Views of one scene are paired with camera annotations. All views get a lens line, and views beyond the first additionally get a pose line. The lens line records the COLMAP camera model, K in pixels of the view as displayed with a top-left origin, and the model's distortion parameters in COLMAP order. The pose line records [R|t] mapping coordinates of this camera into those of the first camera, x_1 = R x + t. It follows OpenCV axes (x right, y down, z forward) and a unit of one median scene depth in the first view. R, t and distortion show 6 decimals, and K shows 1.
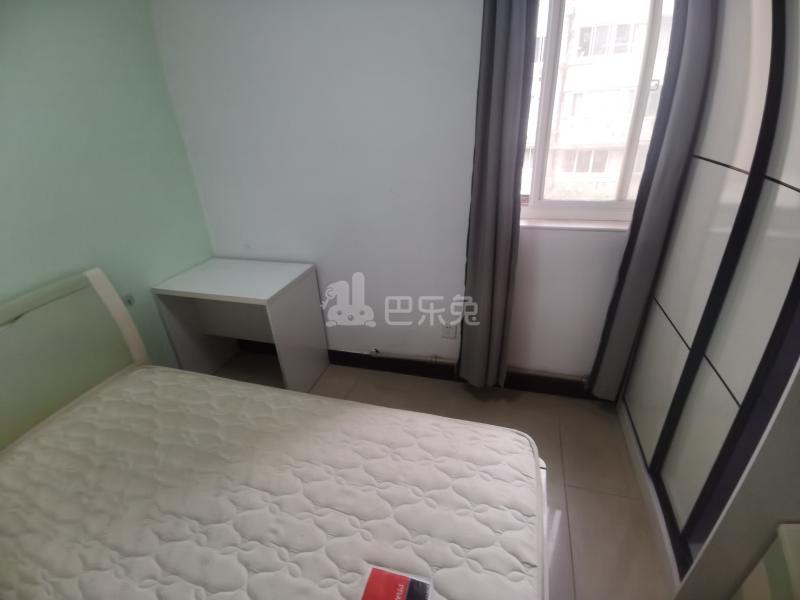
lens RADIAL K [[387.0, 0, 400.8], [0, 387.0, 301.7], [0, 0, 1]] dist [0.013975, -0.002086]
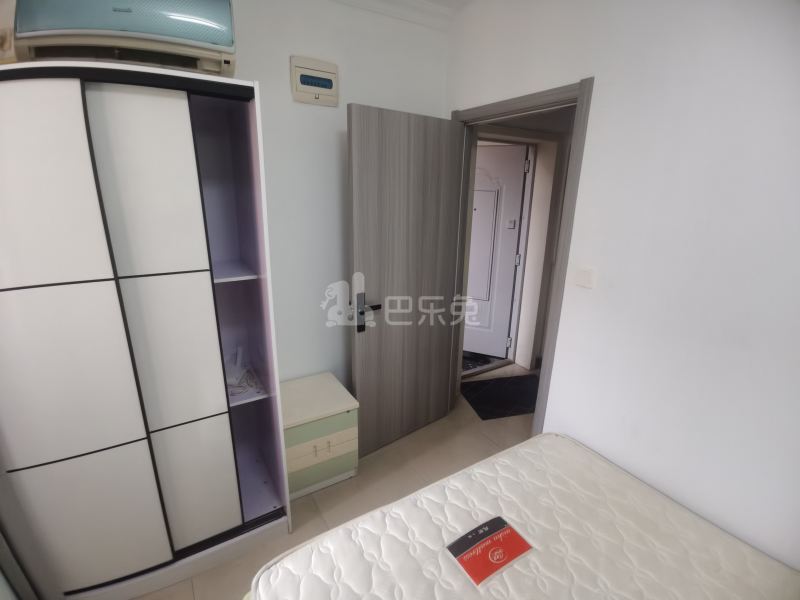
lens RADIAL K [[387.0, 0, 397.8], [0, 387.0, 300.8], [0, 0, 1]] dist [0.013975, -0.002086]
pose [[-0.749975, -0.146751, 0.644982, -0.314285], [0.324481, 0.768077, 0.552060, -0.420458], [-0.576411, 0.623316, -0.528420, 0.735927]]
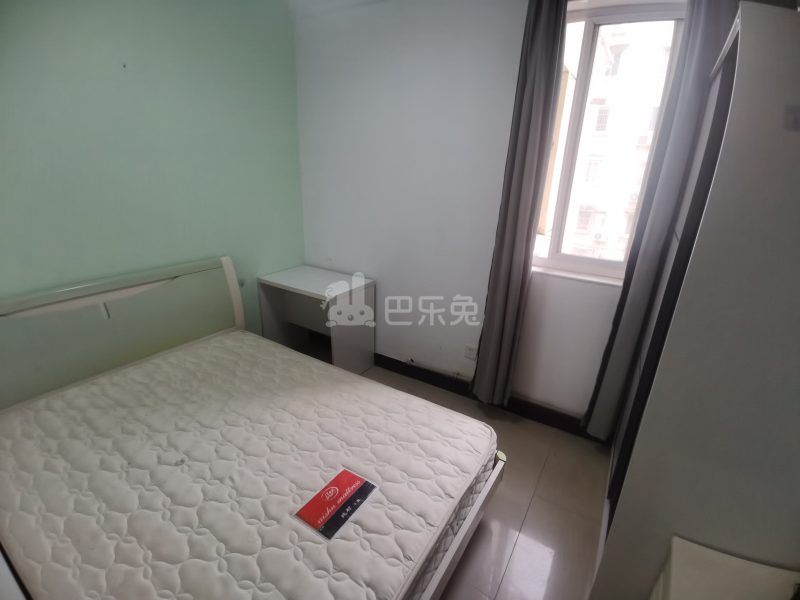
lens RADIAL K [[387.0, 0, 397.4], [0, 387.0, 299.8], [0, 0, 1]] dist [0.013975, -0.002086]
pose [[0.958596, 0.164396, -0.232523, 0.213852], [-0.188981, 0.978067, -0.087586, 0.086915], [0.213024, 0.127902, 0.968639, -0.279940]]
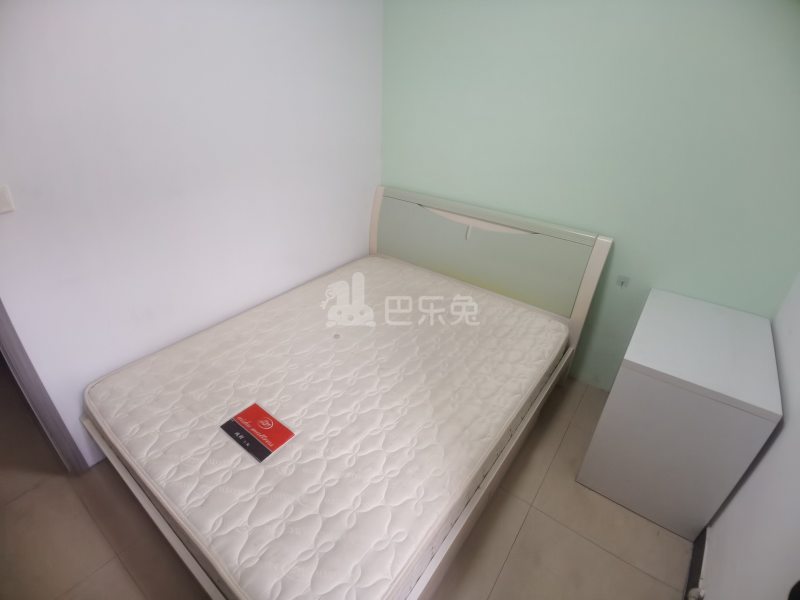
lens RADIAL K [[387.0, 0, 396.2], [0, 387.0, 301.3], [0, 0, 1]] dist [0.013975, -0.002086]
pose [[-0.343649, 0.504922, -0.791808, 0.407028], [-0.427644, 0.666522, 0.610630, -0.399866], [0.836078, 0.548454, -0.013123, 0.638120]]
